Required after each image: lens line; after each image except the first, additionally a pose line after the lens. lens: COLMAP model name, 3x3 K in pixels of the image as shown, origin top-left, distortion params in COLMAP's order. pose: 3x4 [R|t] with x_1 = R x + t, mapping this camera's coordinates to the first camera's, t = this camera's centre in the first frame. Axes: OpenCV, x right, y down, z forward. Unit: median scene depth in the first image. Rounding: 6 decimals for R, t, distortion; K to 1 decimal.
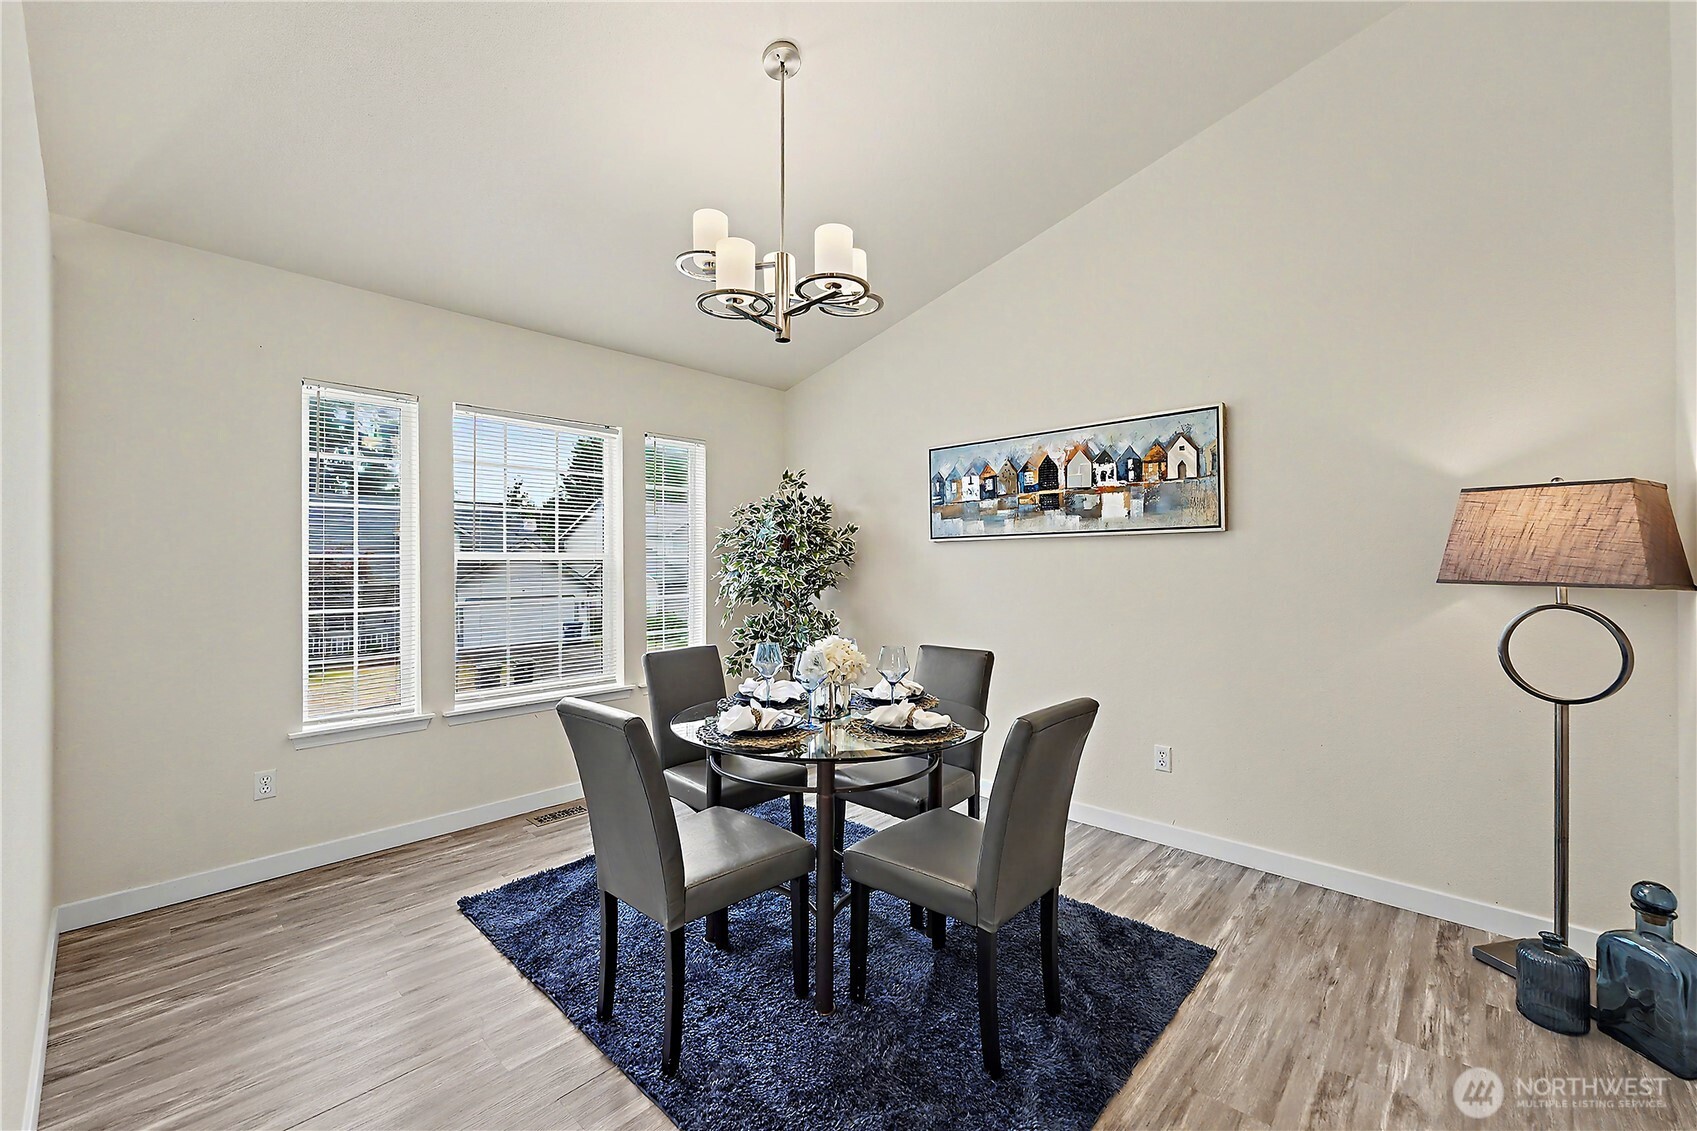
lens RADIAL K [[682.2, 0, 848.5], [0, 682.2, 565.5], [0, 0, 1]] dist [0.000563, 0.000165]
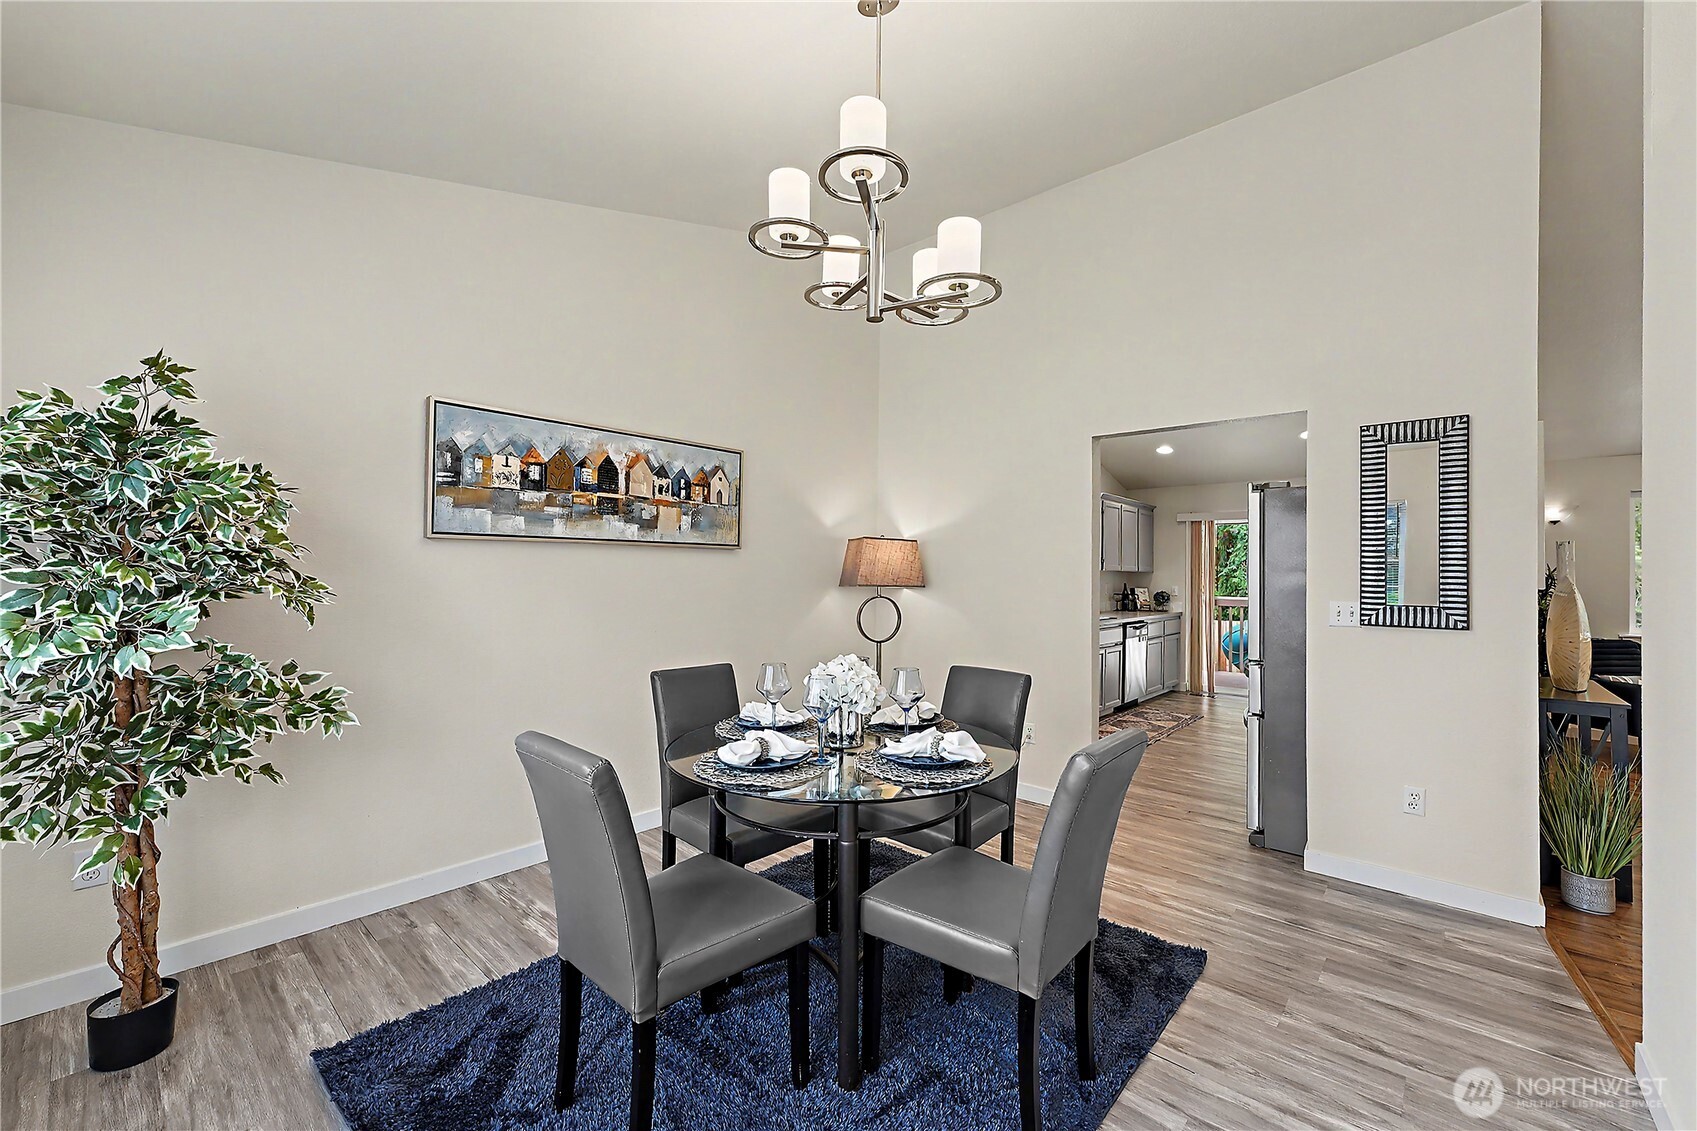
lens RADIAL K [[687.1, 0, 843.1], [0, 687.1, 563.4], [0, 0, 1]] dist [0.001847, 0.000182]
pose [[-0.018772, 0.023031, 0.999559, -0.649347], [-0.004312, 0.999723, -0.023116, 0.005087], [-0.999814, -0.004744, -0.018667, 0.704425]]
